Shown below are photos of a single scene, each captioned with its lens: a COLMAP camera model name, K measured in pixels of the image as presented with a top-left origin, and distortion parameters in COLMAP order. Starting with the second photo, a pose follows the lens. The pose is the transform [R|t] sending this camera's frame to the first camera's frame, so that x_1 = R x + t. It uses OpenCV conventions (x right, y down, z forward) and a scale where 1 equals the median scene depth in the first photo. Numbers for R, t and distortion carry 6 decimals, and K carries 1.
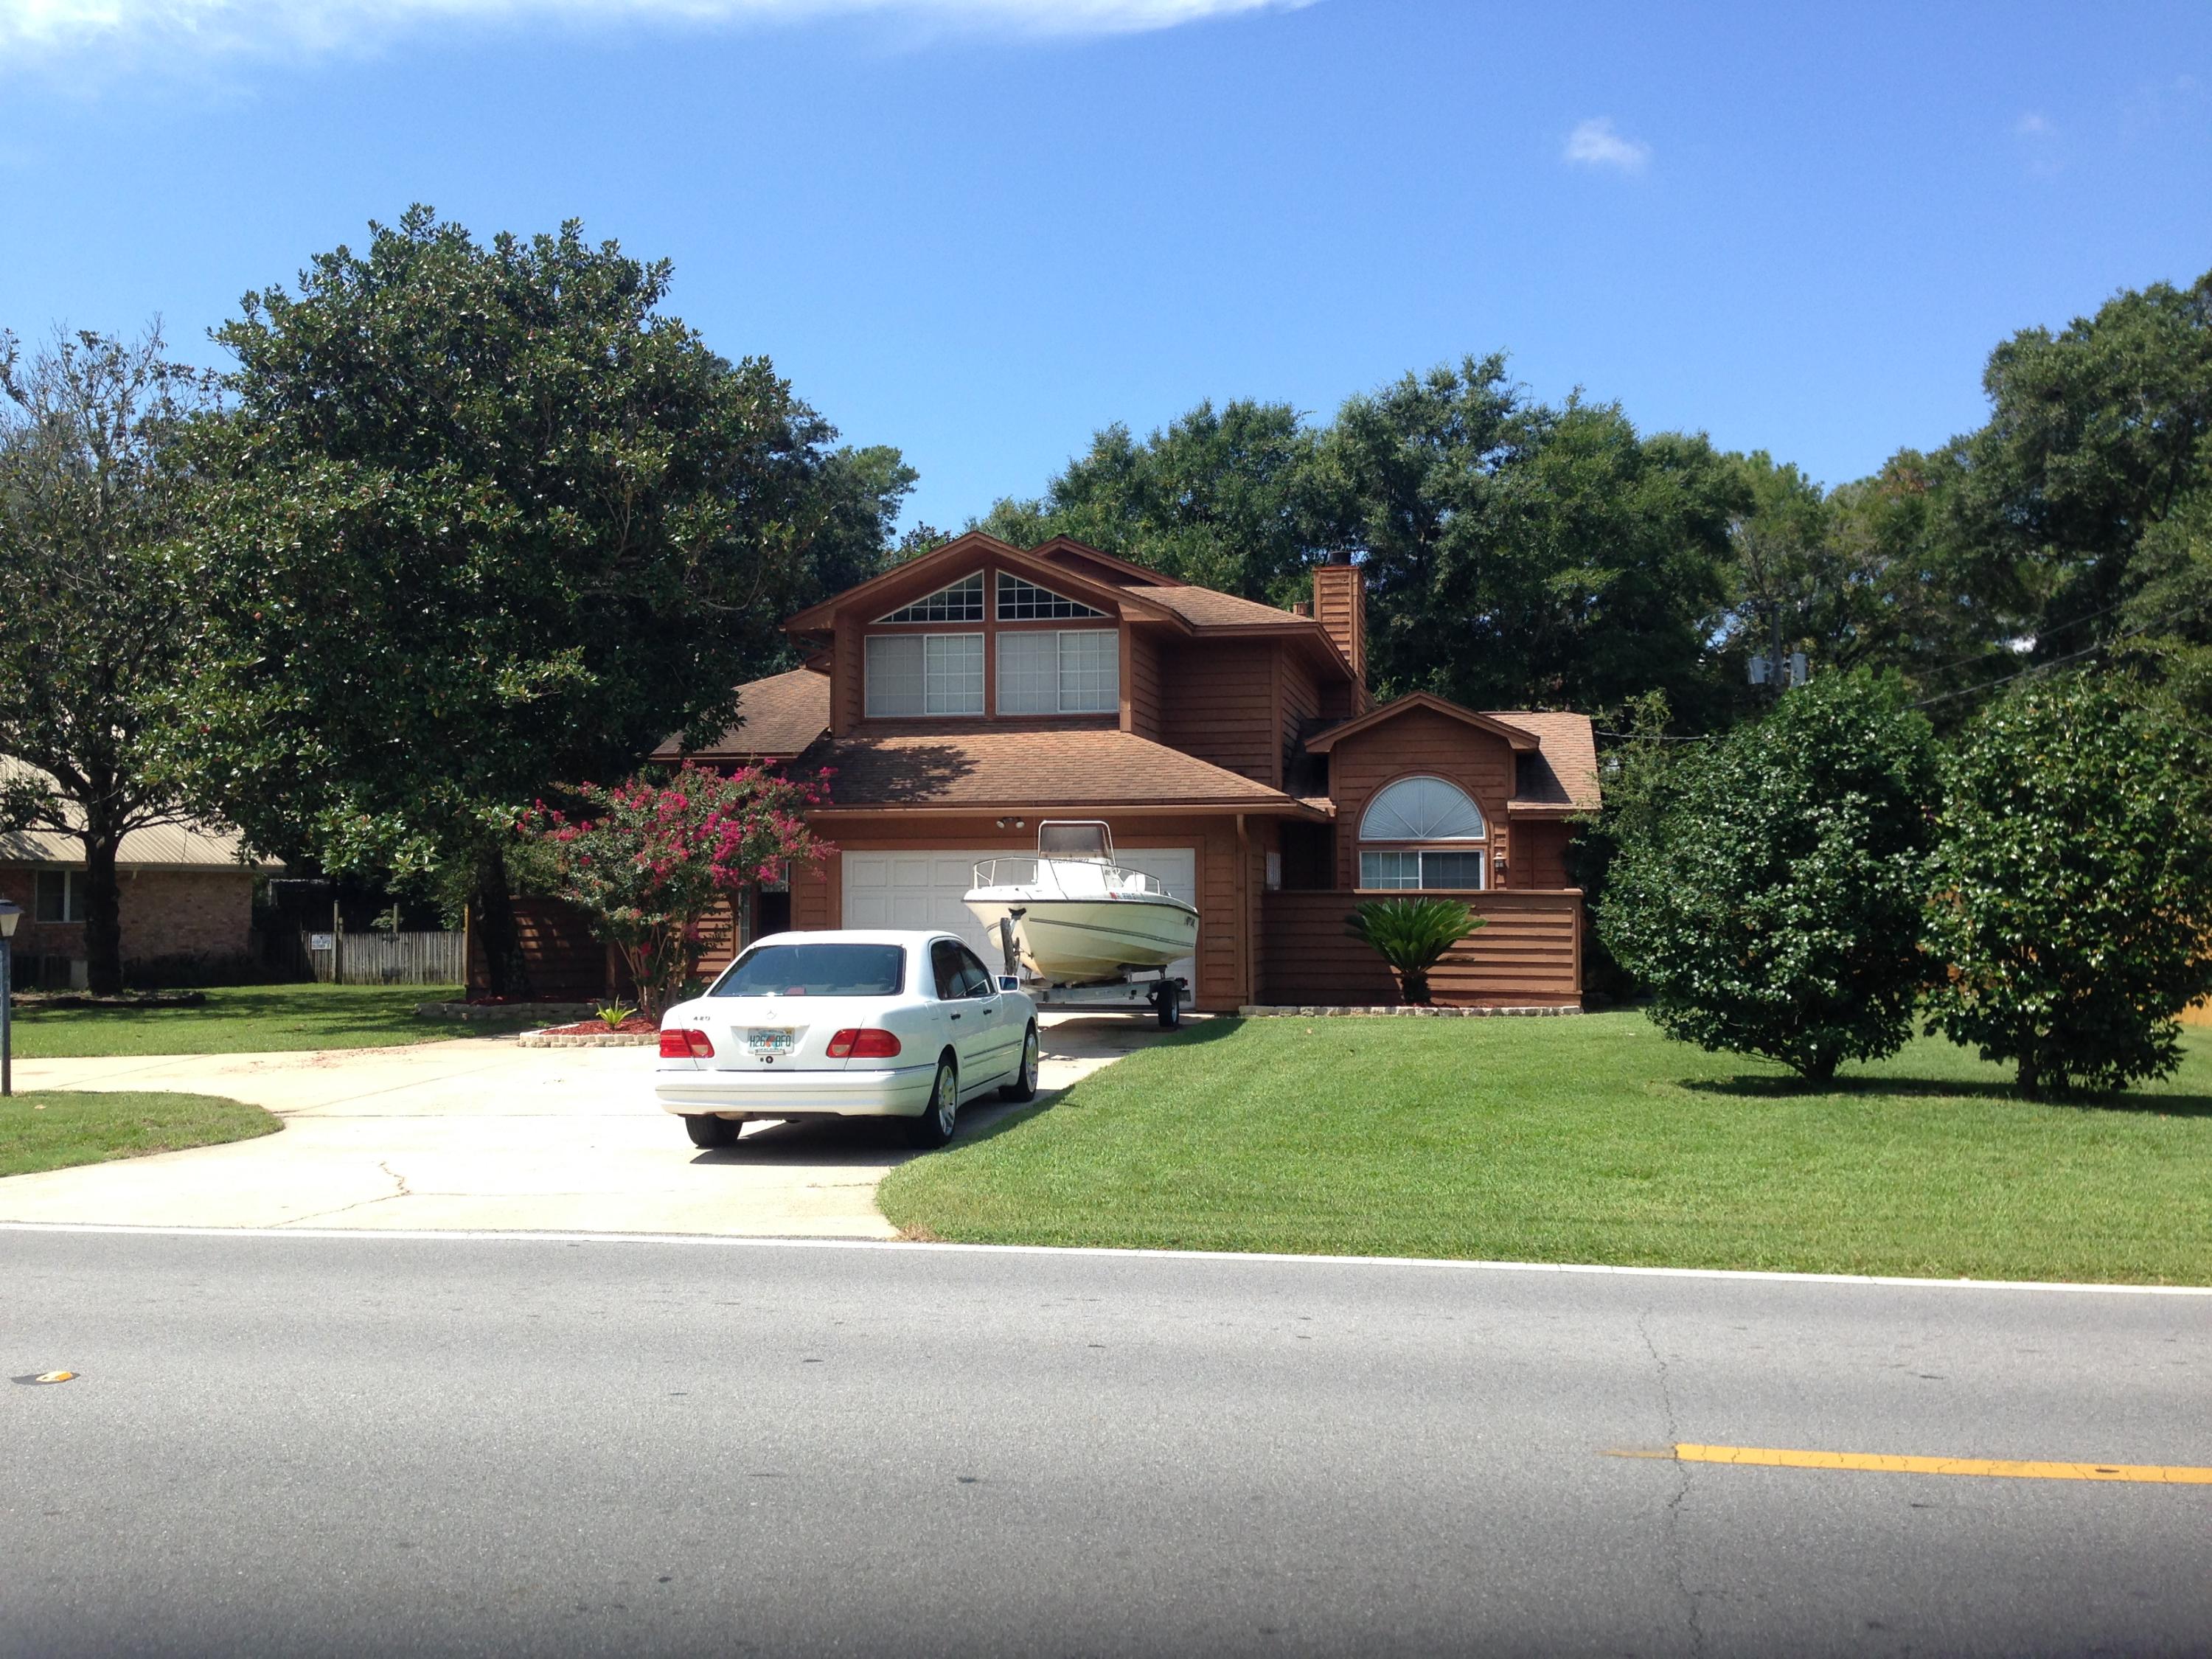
lens RADIAL K [[2106.7, 0, 1106.5], [0, 2106.7, 813.6], [0, 0, 1]] dist [0.015851, 0.000000]
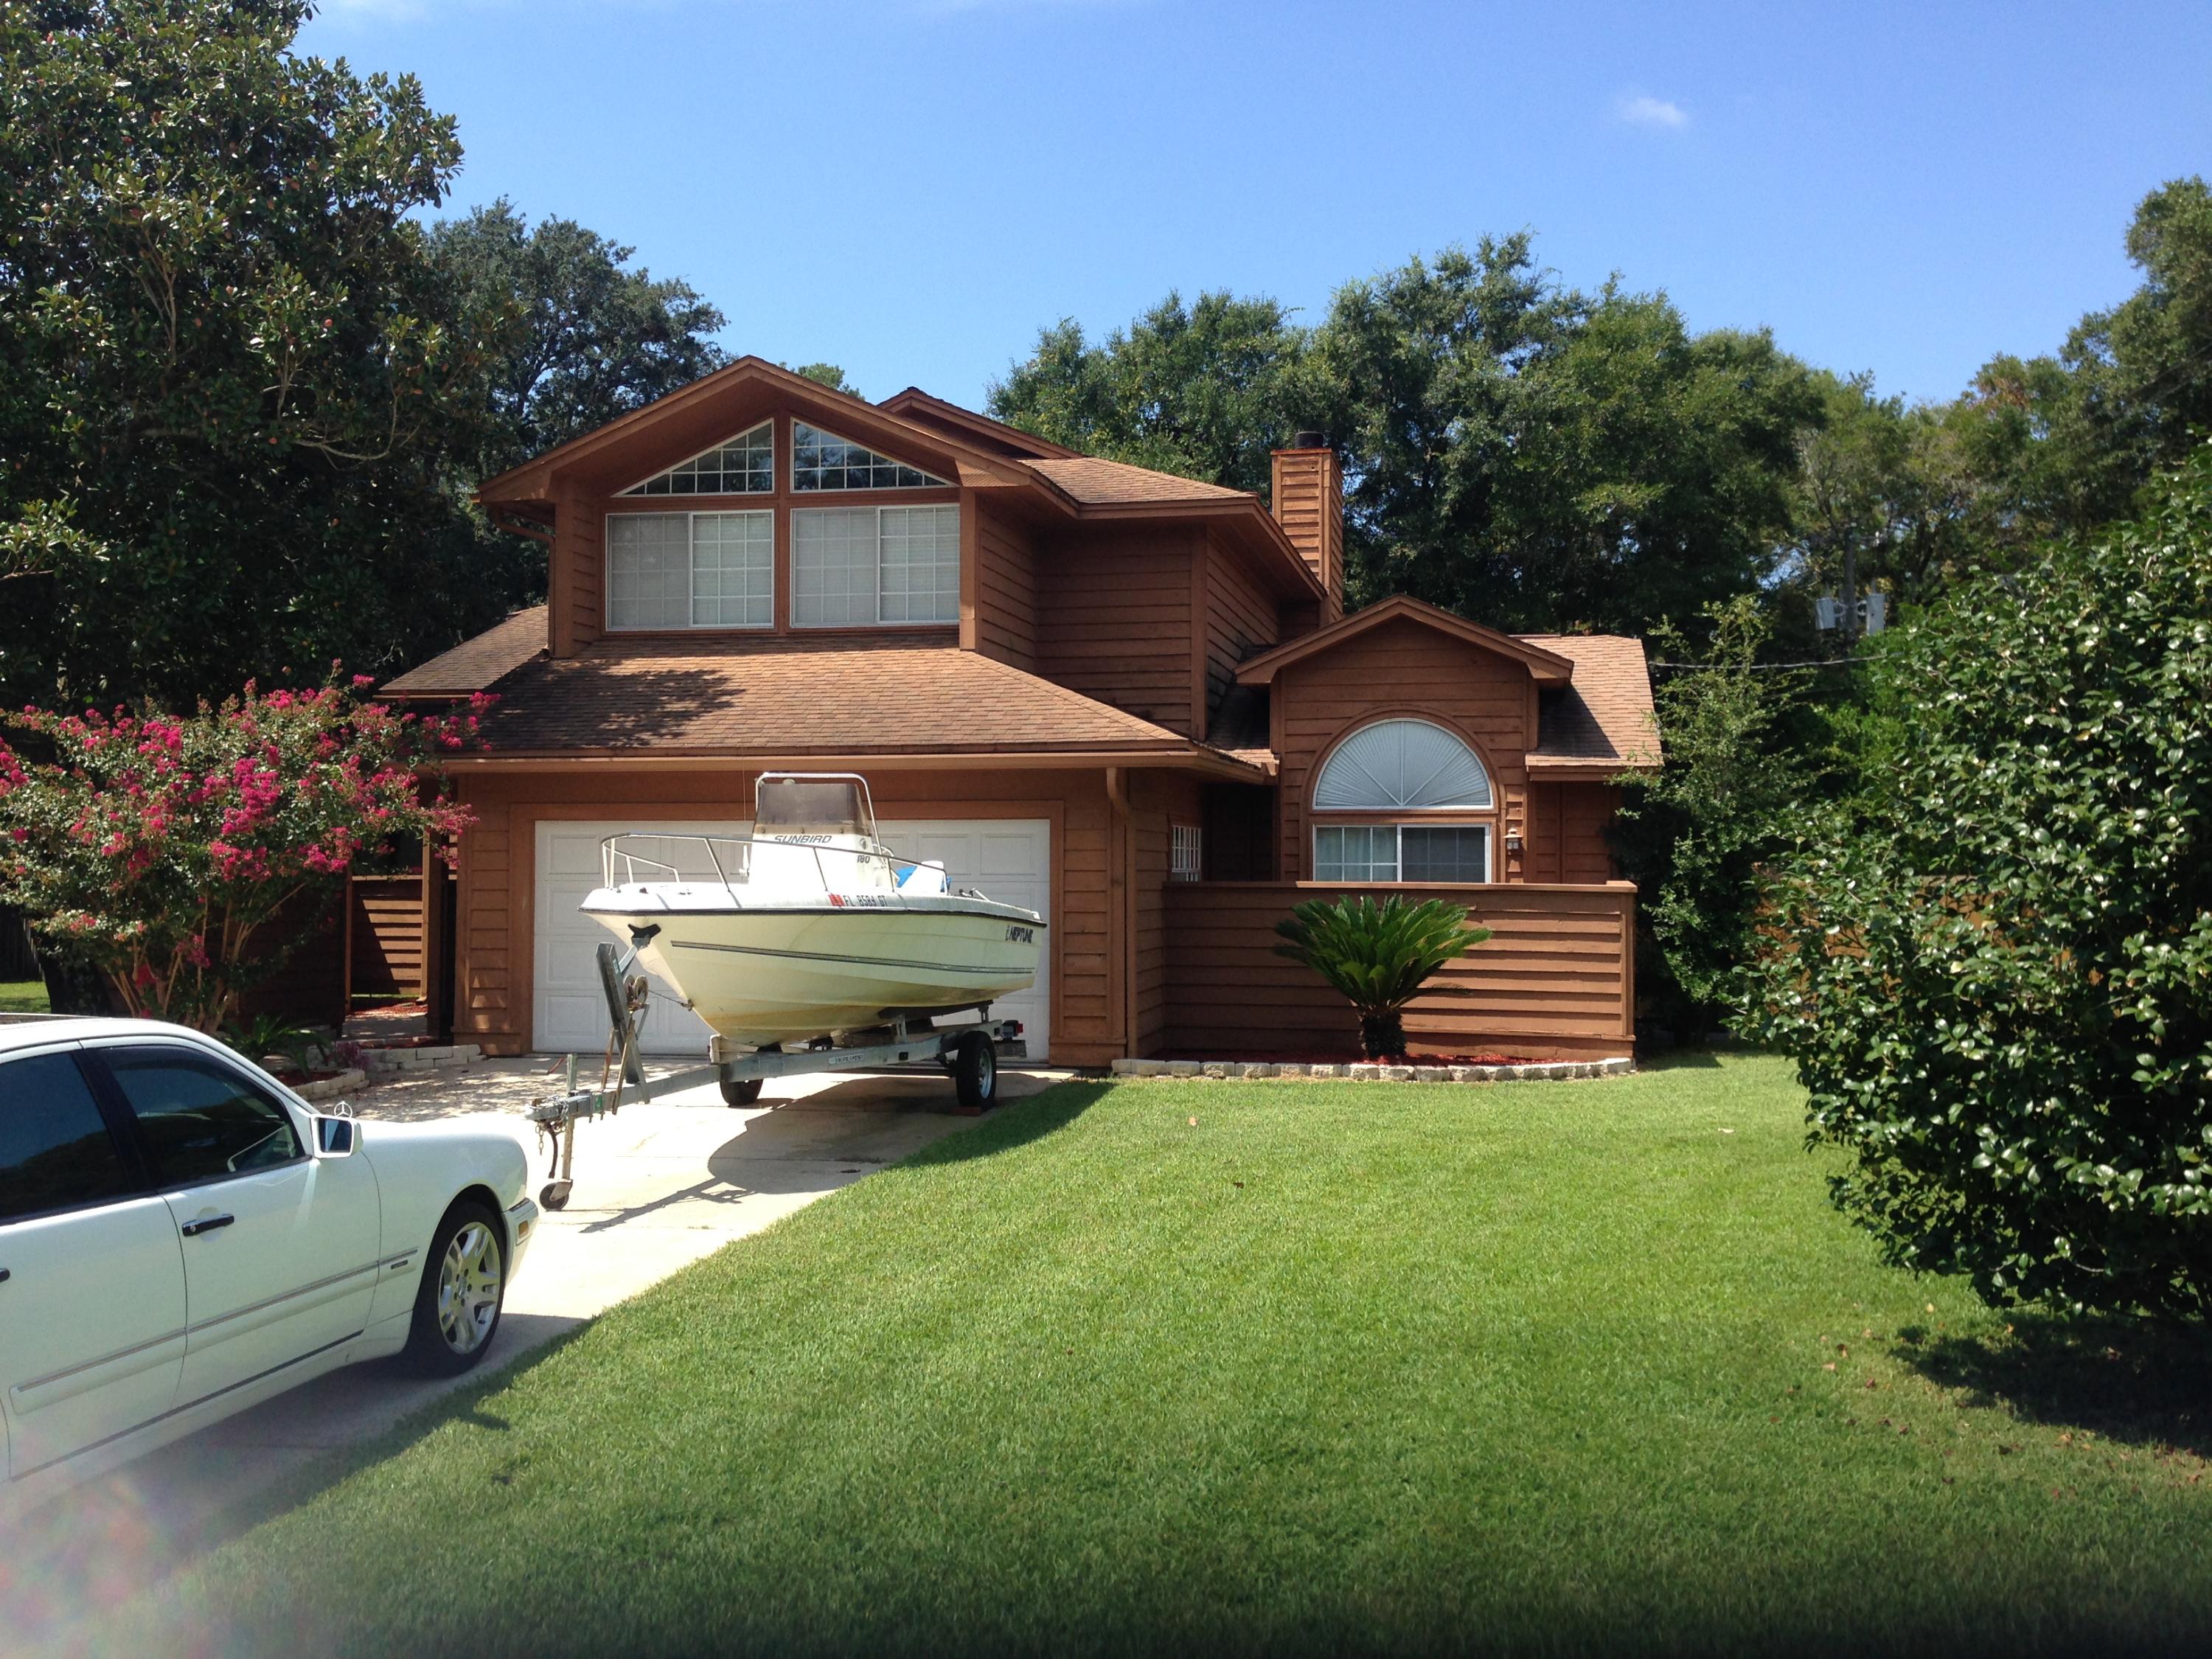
lens RADIAL K [[2106.7, 0, 1089.9], [0, 2106.7, 828.6], [0, 0, 1]] dist [0.015851, 0.000000]
pose [[0.999846, 0.004742, -0.016906, 0.058403], [-0.004408, 0.999795, 0.019759, 0.005366], [0.016996, -0.019682, 0.999662, 0.301776]]
